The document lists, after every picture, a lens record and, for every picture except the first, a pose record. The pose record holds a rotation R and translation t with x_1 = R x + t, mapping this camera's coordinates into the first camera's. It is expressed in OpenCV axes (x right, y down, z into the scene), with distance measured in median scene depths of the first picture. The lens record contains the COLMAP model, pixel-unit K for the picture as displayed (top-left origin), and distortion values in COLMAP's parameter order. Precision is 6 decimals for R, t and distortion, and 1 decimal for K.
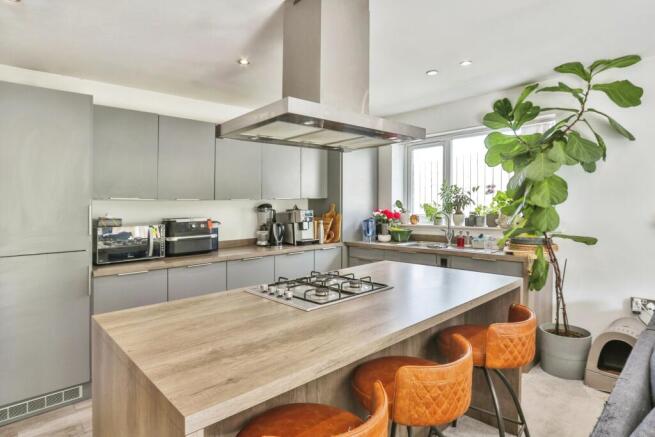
lens RADIAL K [[367.0, 0, 326.1], [0, 367.0, 204.4], [0, 0, 1]] dist [0.001053, 0.000122]
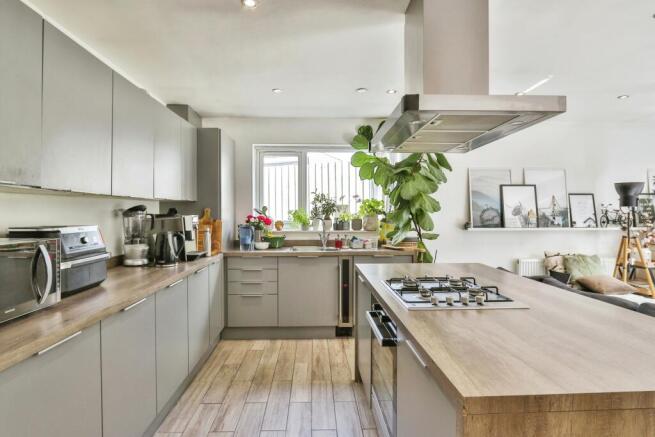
lens RADIAL K [[348.4, 0, 326.9], [0, 348.4, 210.3], [0, 0, 1]] dist [0.000208, -0.000094]
pose [[0.645974, 0.021652, 0.763052, -0.444381], [-0.009297, 0.999747, -0.020498, 0.019120], [-0.763303, 0.006147, 0.646012, 0.315200]]
